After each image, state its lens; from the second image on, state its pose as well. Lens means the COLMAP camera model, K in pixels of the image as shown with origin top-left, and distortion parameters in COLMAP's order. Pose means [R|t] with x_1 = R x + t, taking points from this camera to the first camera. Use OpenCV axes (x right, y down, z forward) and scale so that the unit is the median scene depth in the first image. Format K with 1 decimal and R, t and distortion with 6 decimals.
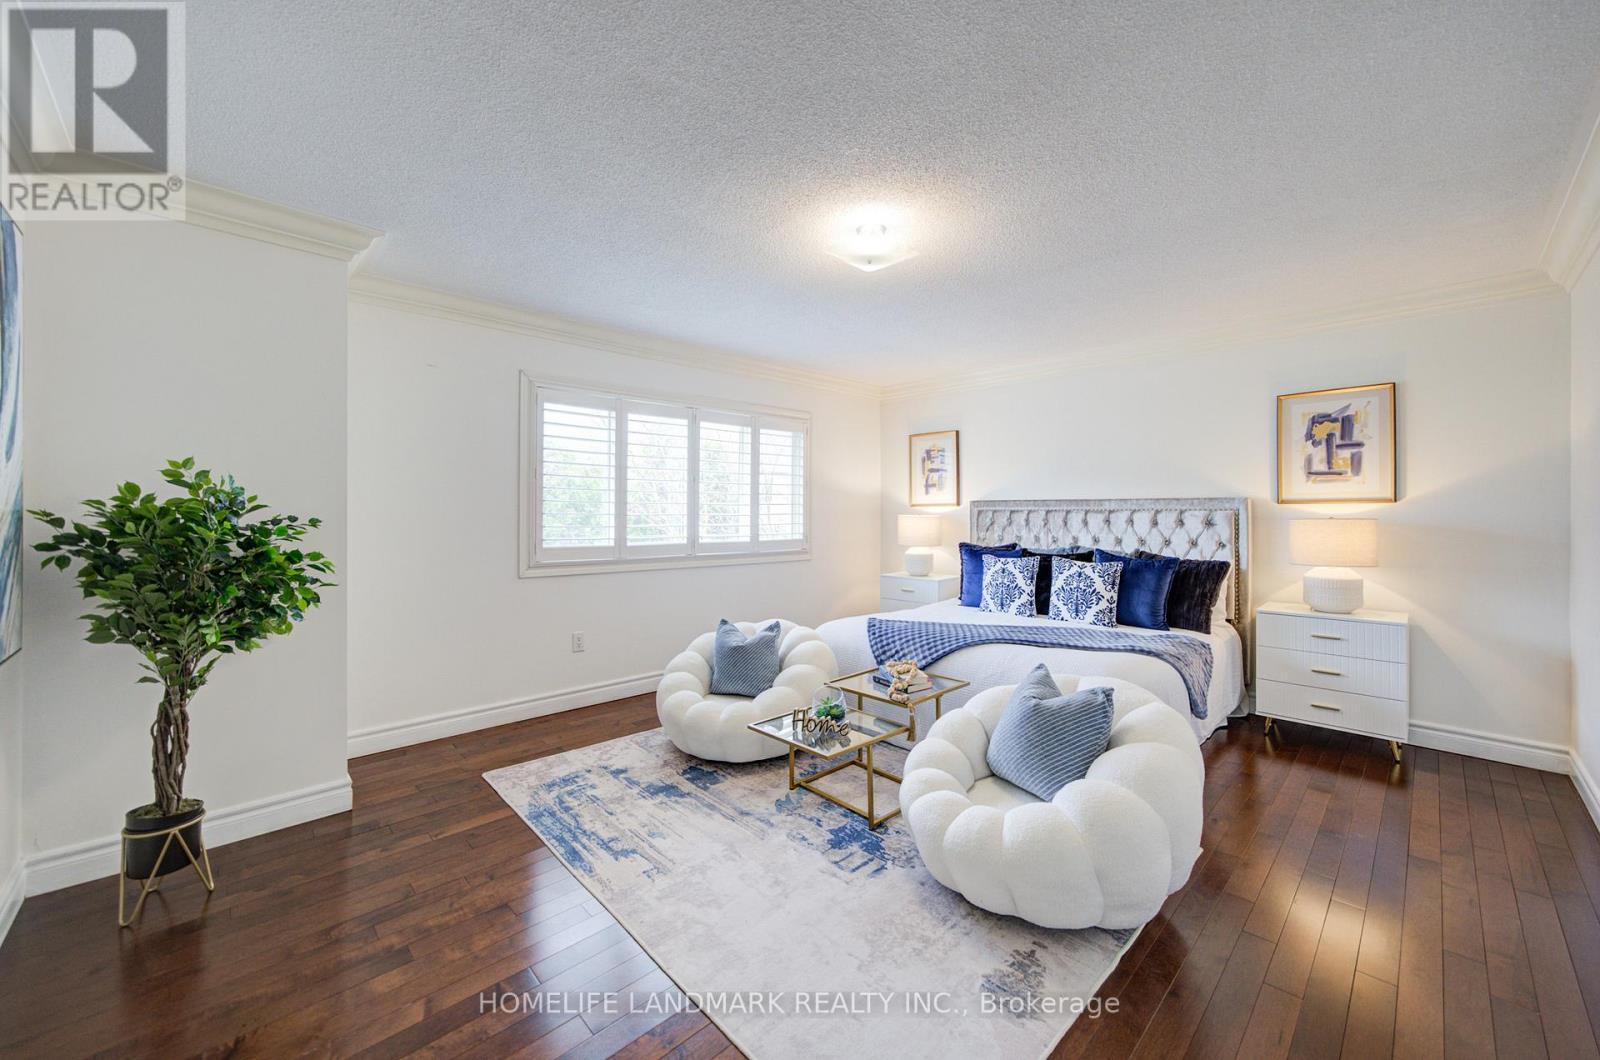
lens RADIAL K [[598.8, 0, 803.1], [0, 598.8, 518.2], [0, 0, 1]] dist [0.000050, 0.000101]
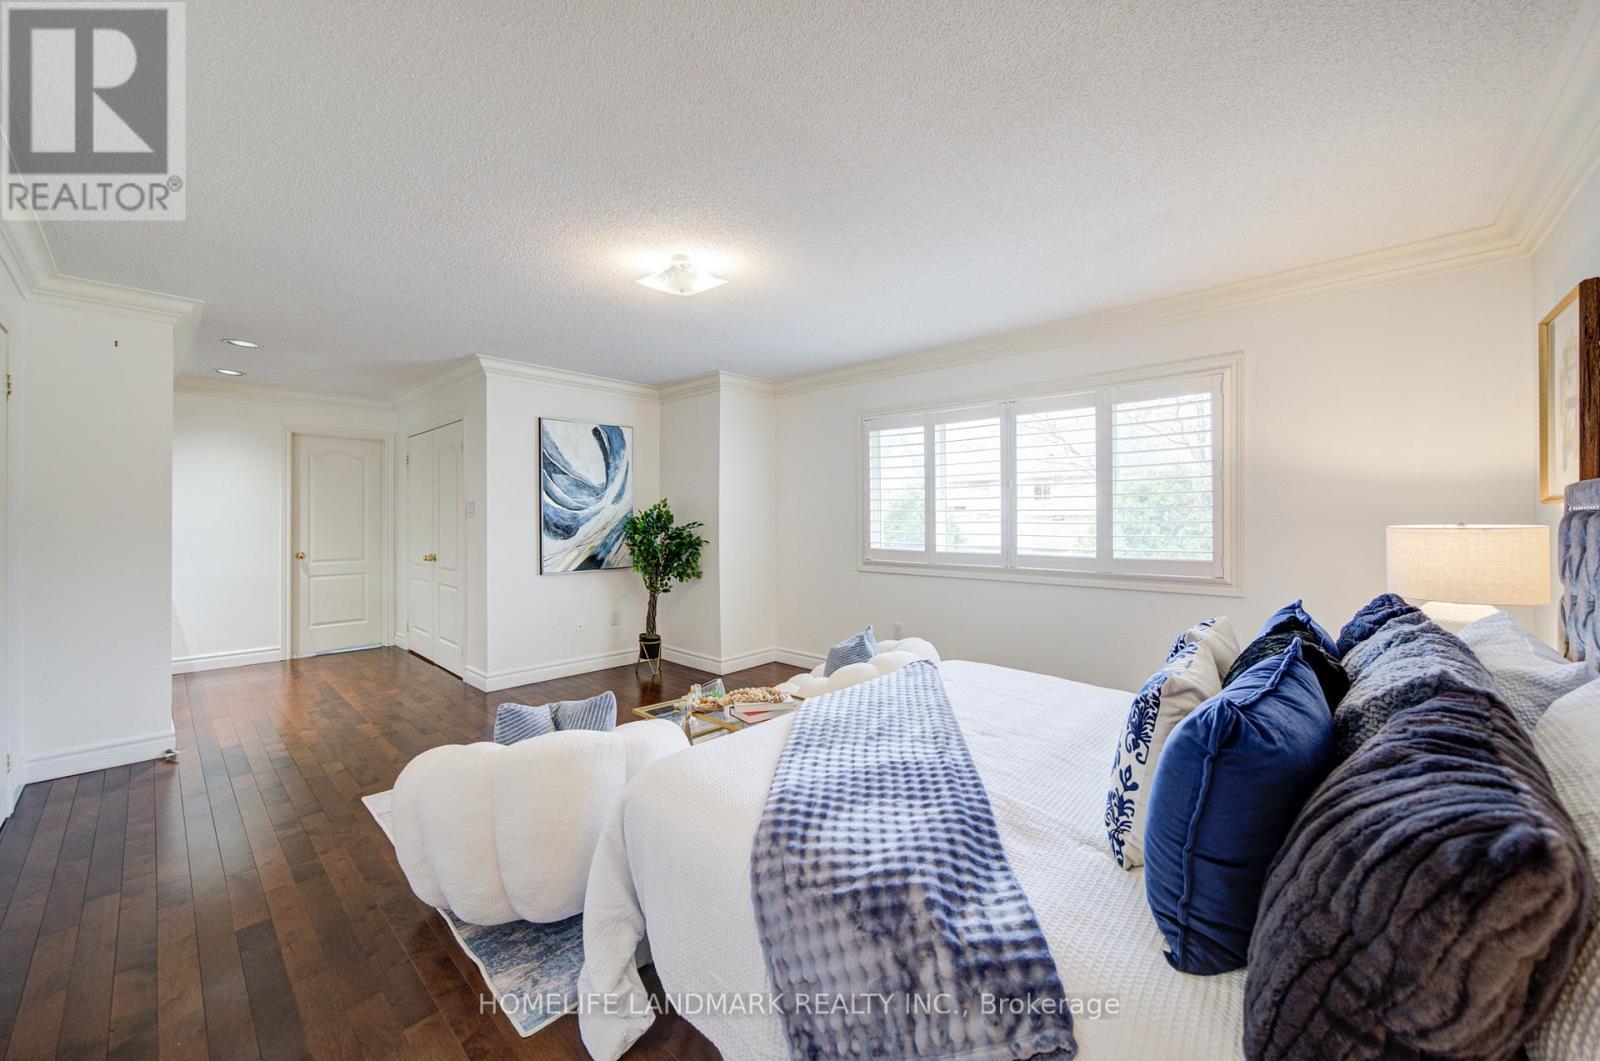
lens RADIAL K [[598.8, 0, 803.1], [0, 598.8, 518.7], [0, 0, 1]] dist [0.000050, 0.000101]
pose [[0.071595, -0.010005, -0.997384, 0.770614], [-0.003770, 0.999940, -0.010301, -0.000120], [0.997427, 0.004497, 0.071553, 0.723613]]
